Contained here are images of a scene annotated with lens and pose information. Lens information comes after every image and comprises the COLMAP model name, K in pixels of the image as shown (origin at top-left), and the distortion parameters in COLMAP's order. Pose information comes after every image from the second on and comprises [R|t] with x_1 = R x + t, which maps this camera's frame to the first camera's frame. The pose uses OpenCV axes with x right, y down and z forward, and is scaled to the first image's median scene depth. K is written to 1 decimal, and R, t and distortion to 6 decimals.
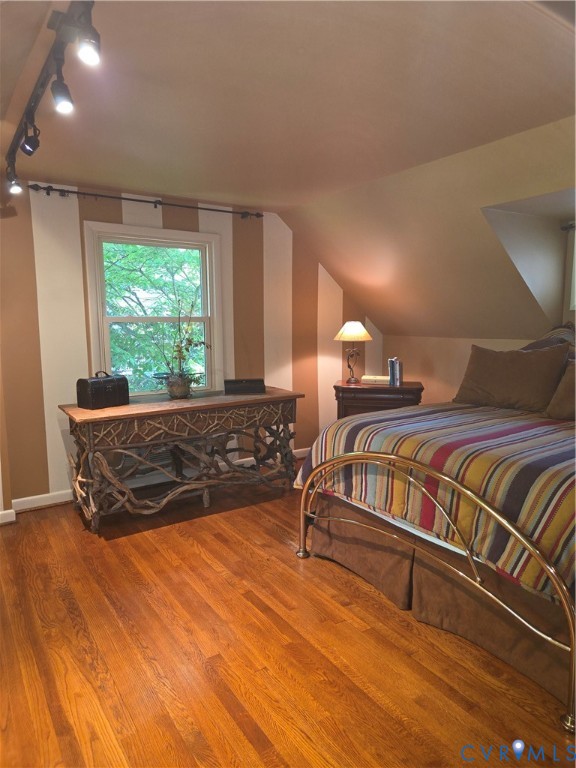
lens RADIAL K [[512.7, 0, 288.0], [0, 512.7, 384.0], [0, 0, 1]] dist [0.083394, -0.056314]
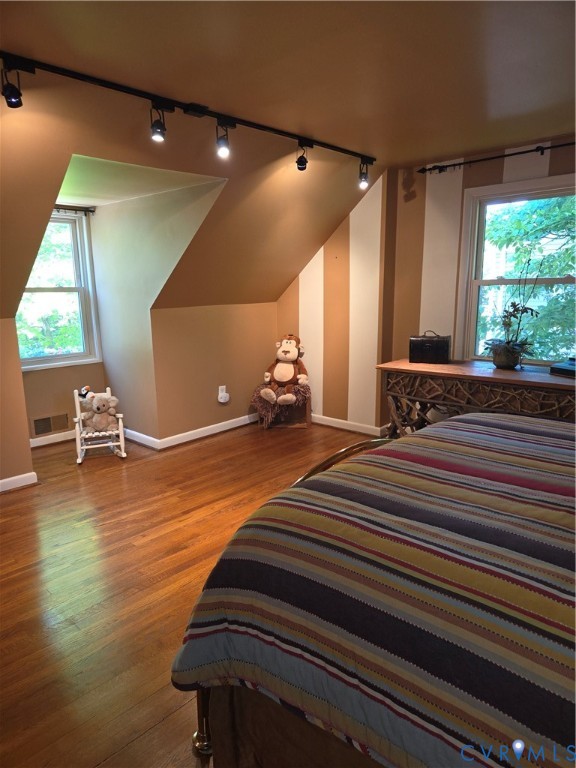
lens RADIAL K [[512.7, 0, 288.0], [0, 512.7, 384.0], [0, 0, 1]] dist [0.083394, -0.056314]
pose [[0.248639, 0.188119, -0.950152, 0.643216], [-0.114431, 0.979793, 0.164043, -0.058671], [0.961813, 0.067940, 0.265142, 0.417223]]
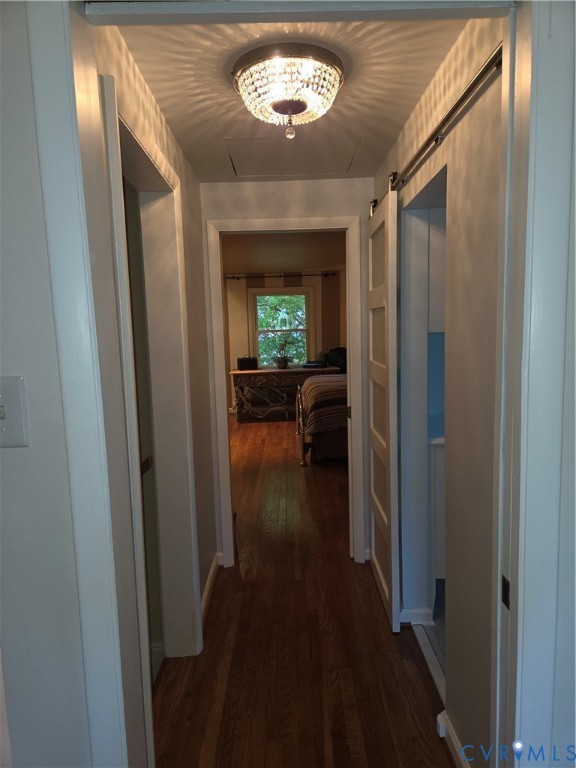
lens RADIAL K [[512.7, 0, 288.0], [0, 512.7, 384.0], [0, 0, 1]] dist [0.083394, -0.056314]
pose [[0.833333, 0.058112, -0.549708, 1.068480], [-0.048893, 0.998310, 0.031417, 0.026016], [0.550604, 0.000696, 0.834766, -0.820981]]
